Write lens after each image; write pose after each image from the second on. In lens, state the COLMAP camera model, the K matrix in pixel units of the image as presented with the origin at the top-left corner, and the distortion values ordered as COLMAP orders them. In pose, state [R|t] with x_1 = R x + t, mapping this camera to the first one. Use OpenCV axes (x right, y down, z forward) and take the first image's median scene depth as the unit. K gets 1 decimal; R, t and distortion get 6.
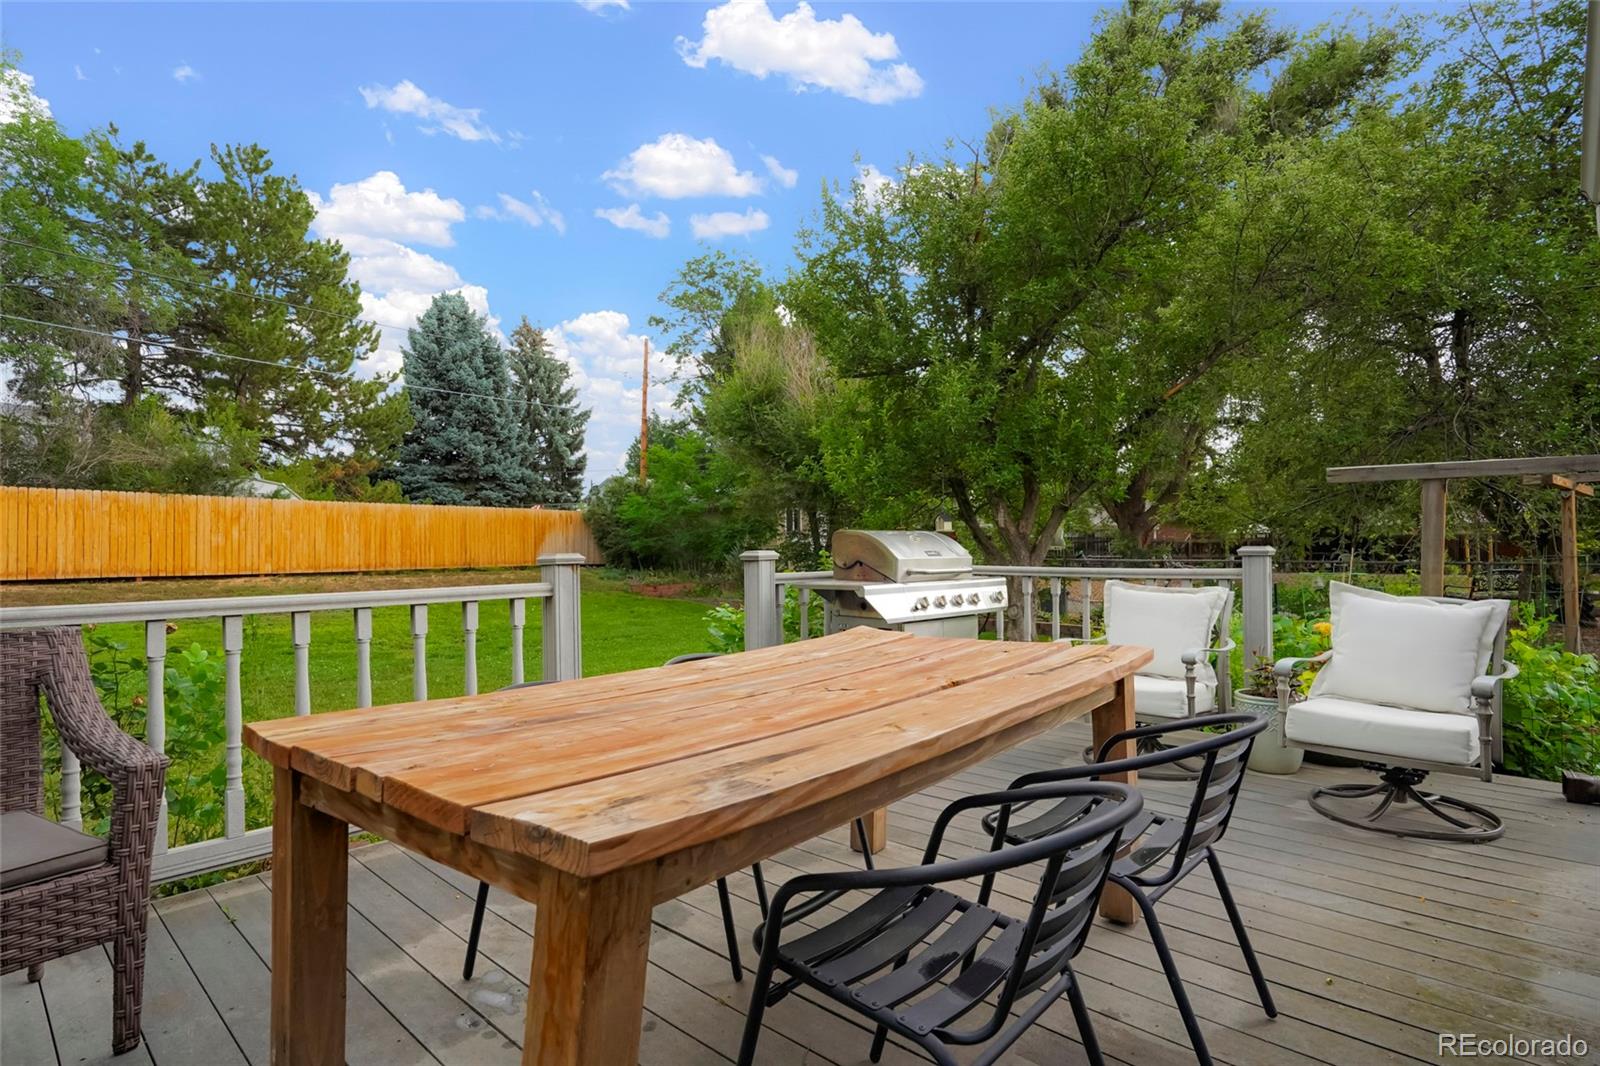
lens RADIAL K [[807.9, 0, 795.9], [0, 807.9, 555.0], [0, 0, 1]] dist [-0.002241, -0.000122]
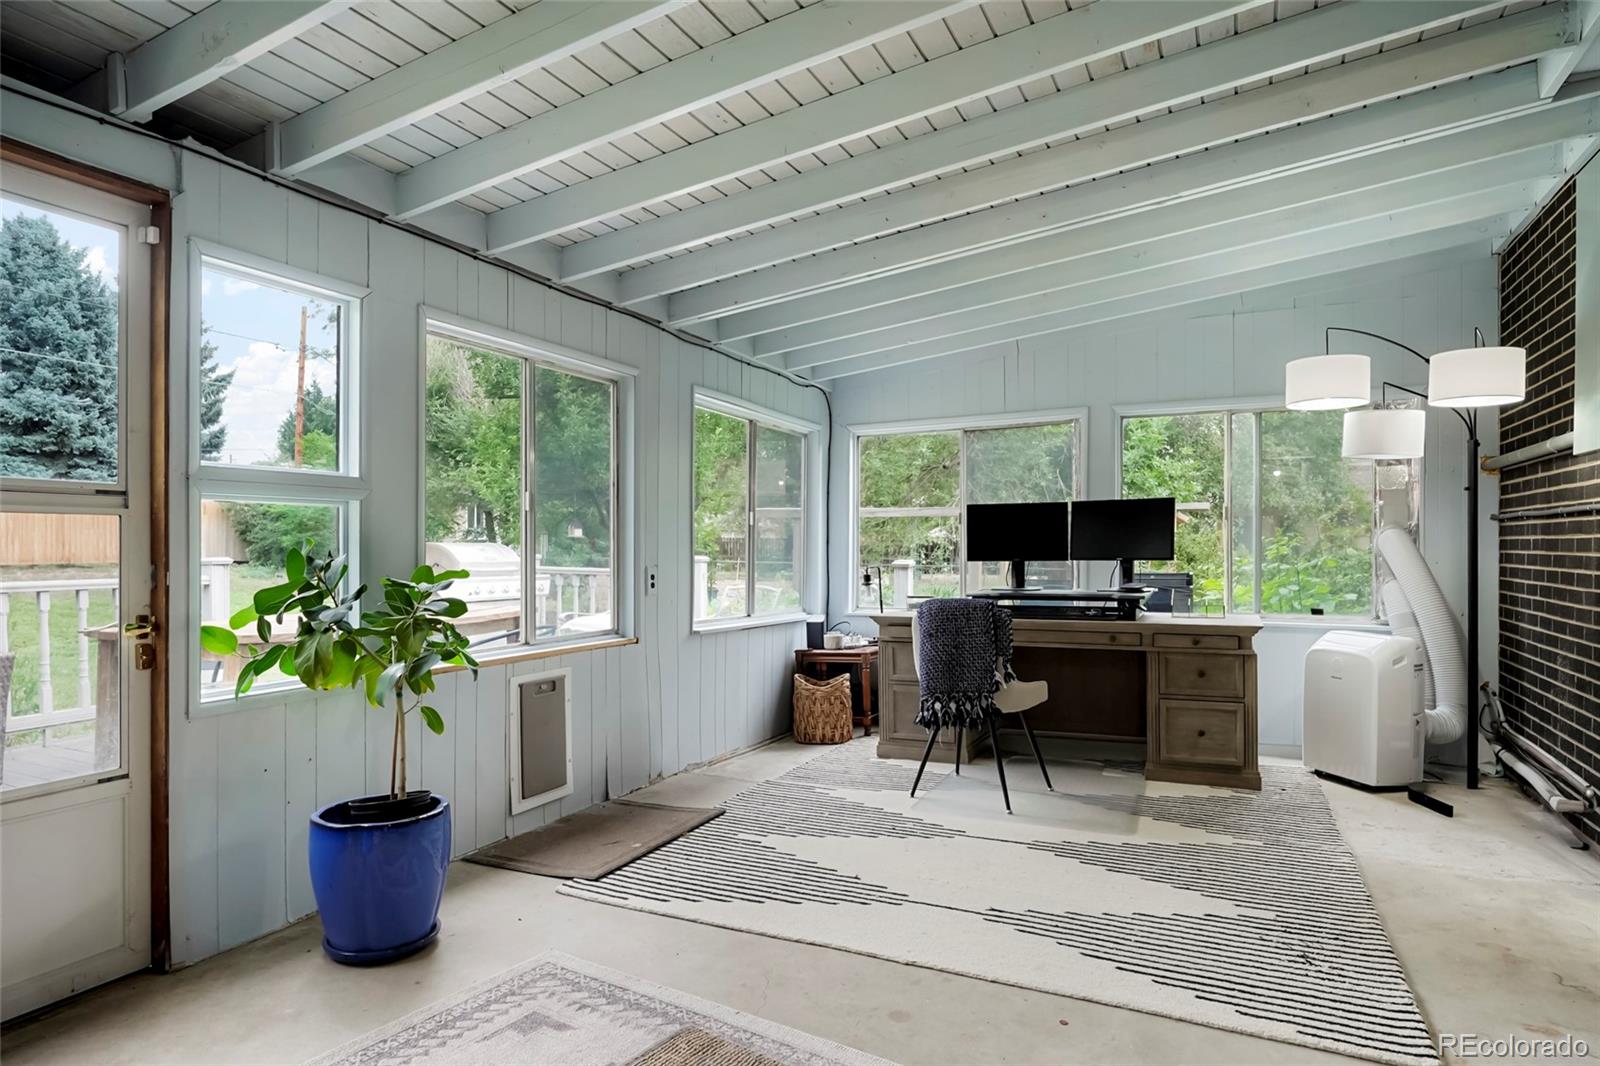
lens RADIAL K [[926.3, 0, 798.9], [0, 926.3, 552.3], [0, 0, 1]] dist [0.001625, 0.002128]
pose [[0.954269, 0.011866, 0.298714, 0.024926], [-0.011758, 0.999929, -0.002160, -0.002101], [-0.298718, -0.001451, 0.954340, -0.103902]]
